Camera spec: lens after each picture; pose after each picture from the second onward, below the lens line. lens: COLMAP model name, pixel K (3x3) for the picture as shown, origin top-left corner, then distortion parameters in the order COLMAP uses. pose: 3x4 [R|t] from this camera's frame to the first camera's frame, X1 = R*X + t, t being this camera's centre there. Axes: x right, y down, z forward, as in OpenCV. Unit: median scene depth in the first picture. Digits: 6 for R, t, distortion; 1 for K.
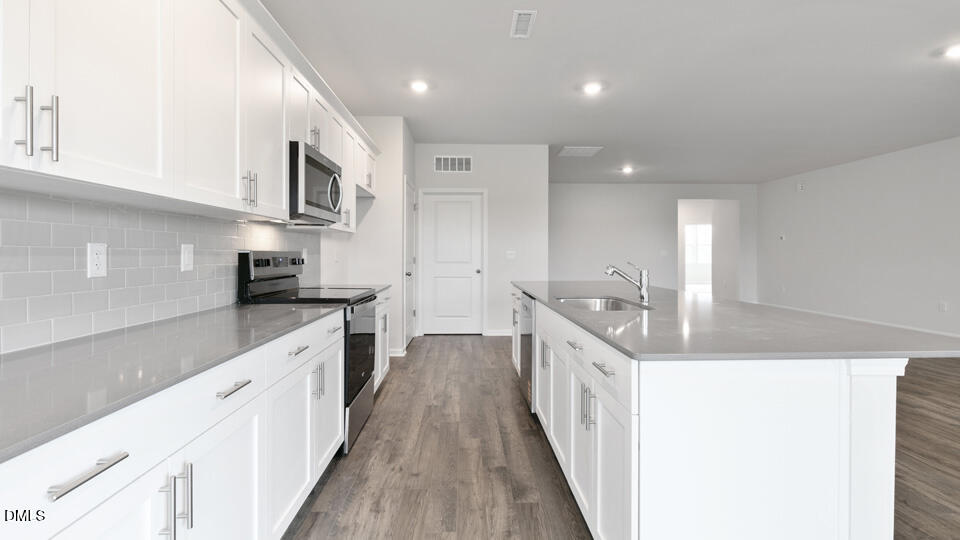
lens RADIAL K [[435.4, 0, 480.8], [0, 435.4, 253.2], [0, 0, 1]] dist [0.007758, -0.000424]
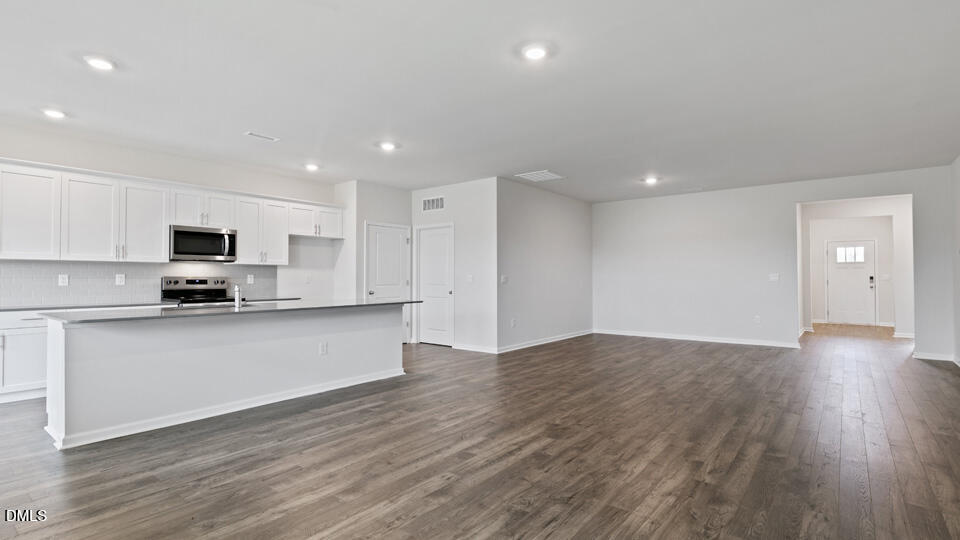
lens RADIAL K [[458.7, 0, 480.0], [0, 458.7, 270.0], [0, 0, 1]] dist [0.001116, -0.000478]
pose [[0.760013, -0.009976, -0.649831, 0.869057], [0.001595, 0.999908, -0.013484, -0.002416], [0.649905, 0.009212, 0.759959, 0.112140]]
